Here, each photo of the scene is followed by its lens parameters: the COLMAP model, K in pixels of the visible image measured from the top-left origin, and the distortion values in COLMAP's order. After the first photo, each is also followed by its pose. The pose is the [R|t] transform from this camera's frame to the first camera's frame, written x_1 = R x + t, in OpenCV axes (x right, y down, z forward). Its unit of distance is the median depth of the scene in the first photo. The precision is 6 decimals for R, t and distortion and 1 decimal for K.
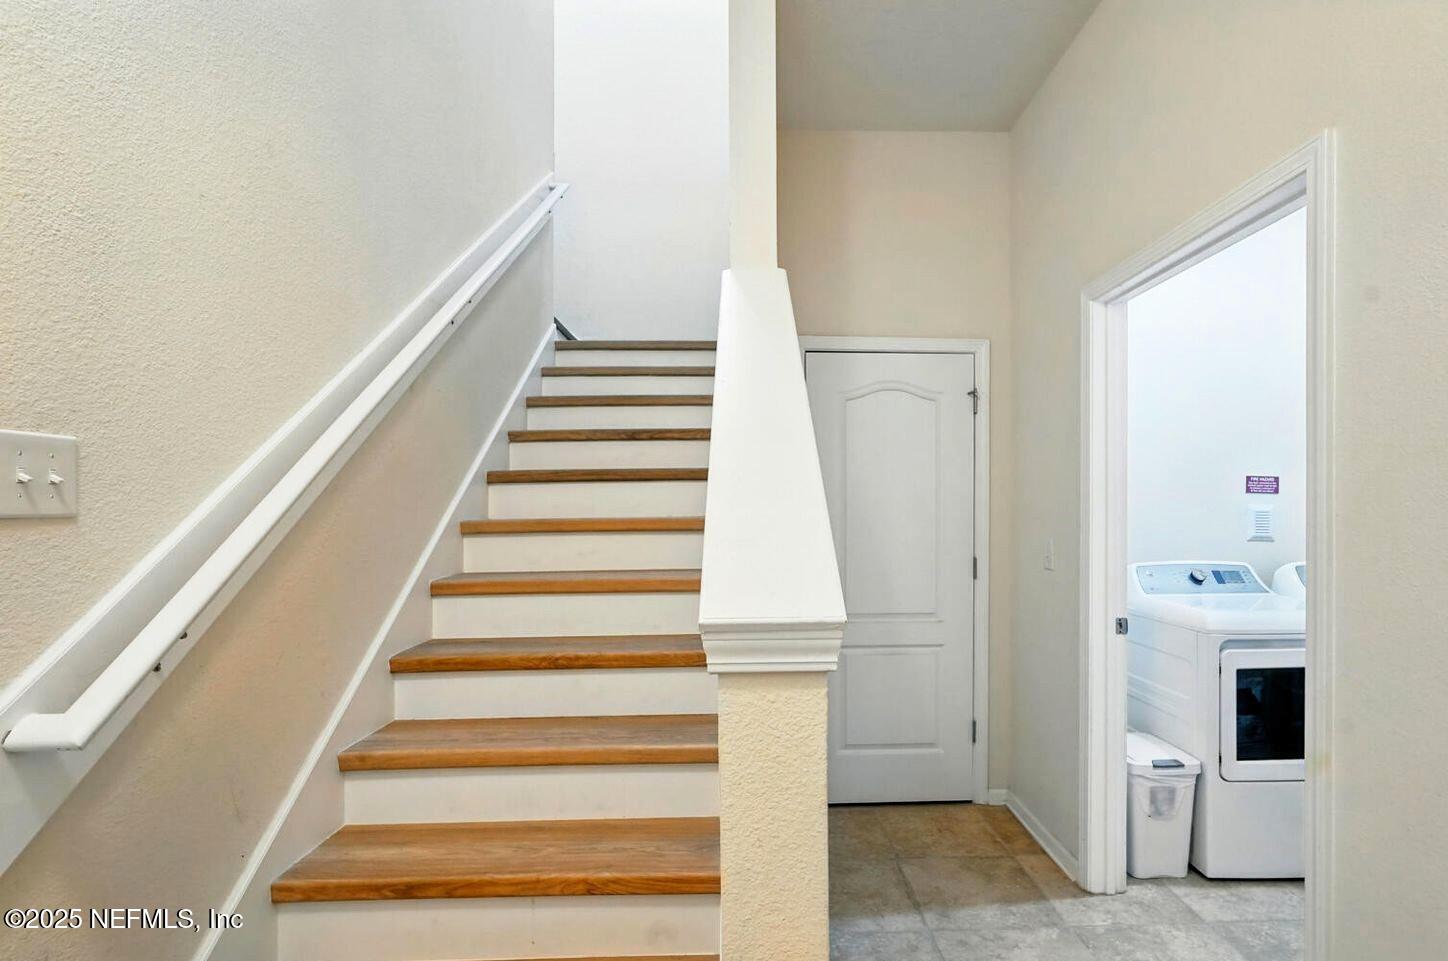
lens RADIAL K [[675.3, 0, 718.7], [0, 675.3, 509.5], [0, 0, 1]] dist [0.002064, 0.000226]
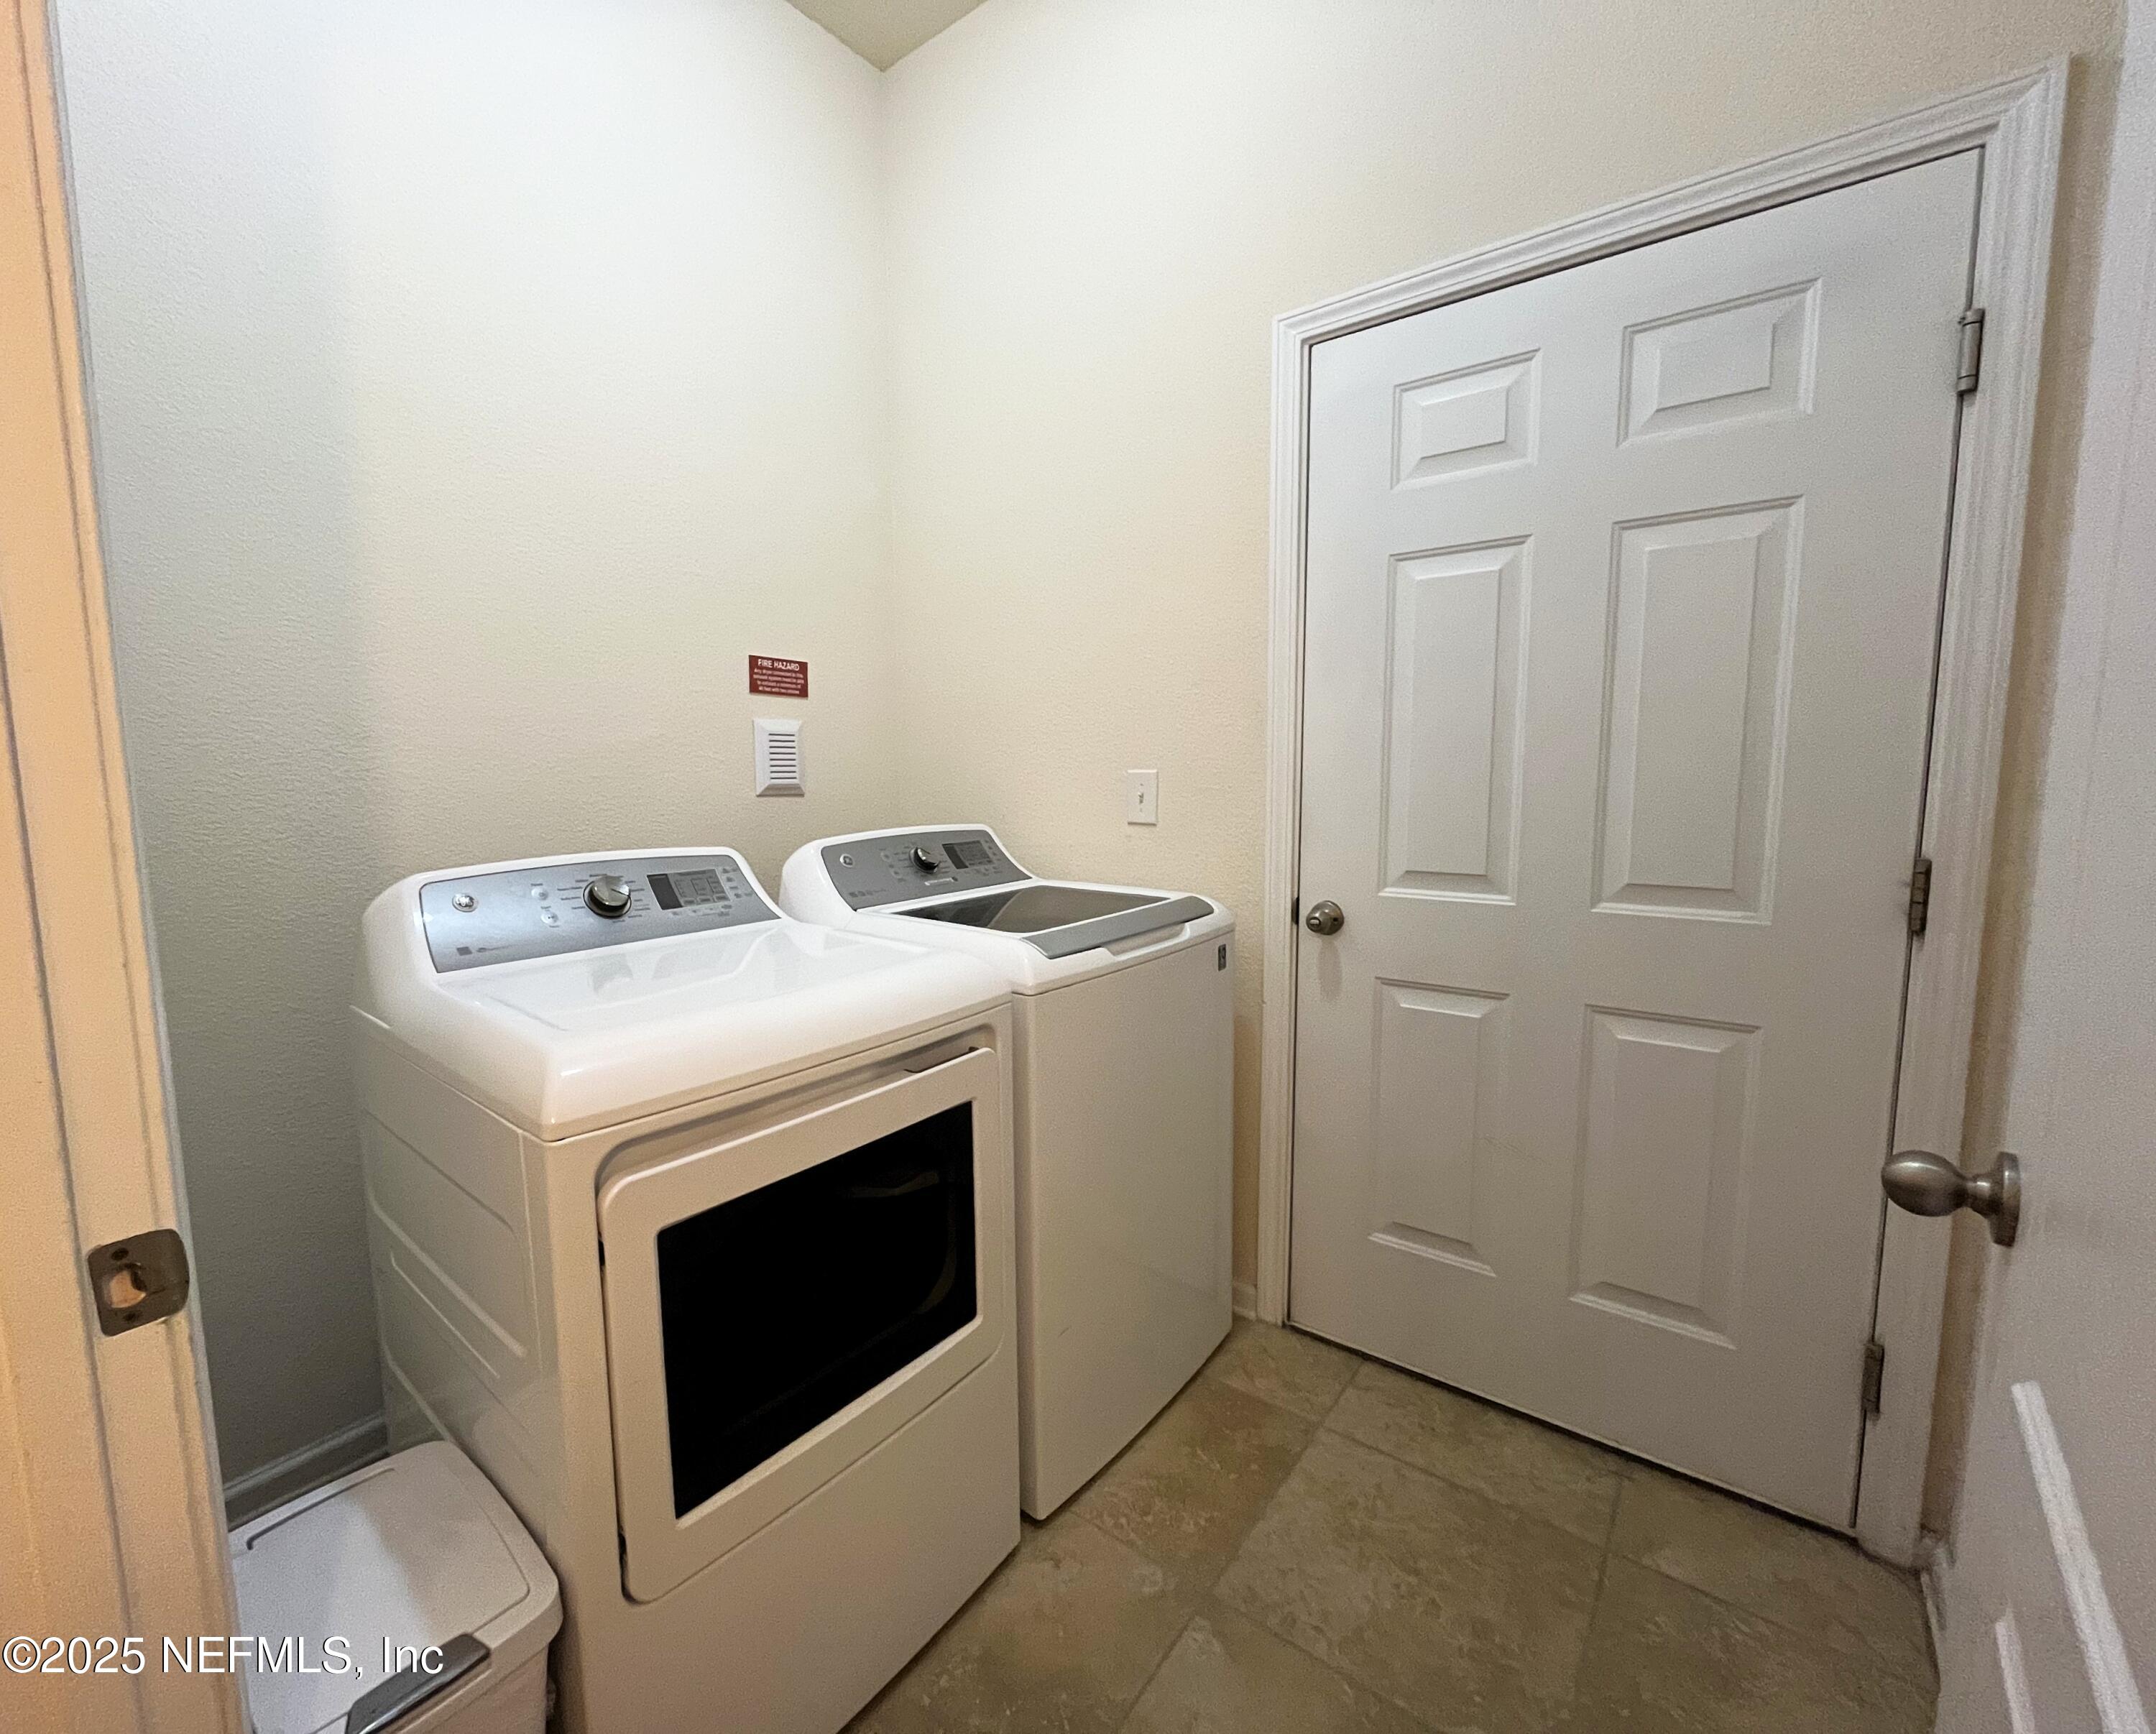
lens RADIAL K [[919.3, 0, 1075.9], [0, 919.3, 866.9], [0, 0, 1]] dist [0.001025, 0.000113]
pose [[0.593748, -0.090705, 0.799522, 0.472081], [0.008555, 0.994282, 0.106447, 0.035336], [-0.804606, -0.056362, 0.591129, 0.522723]]
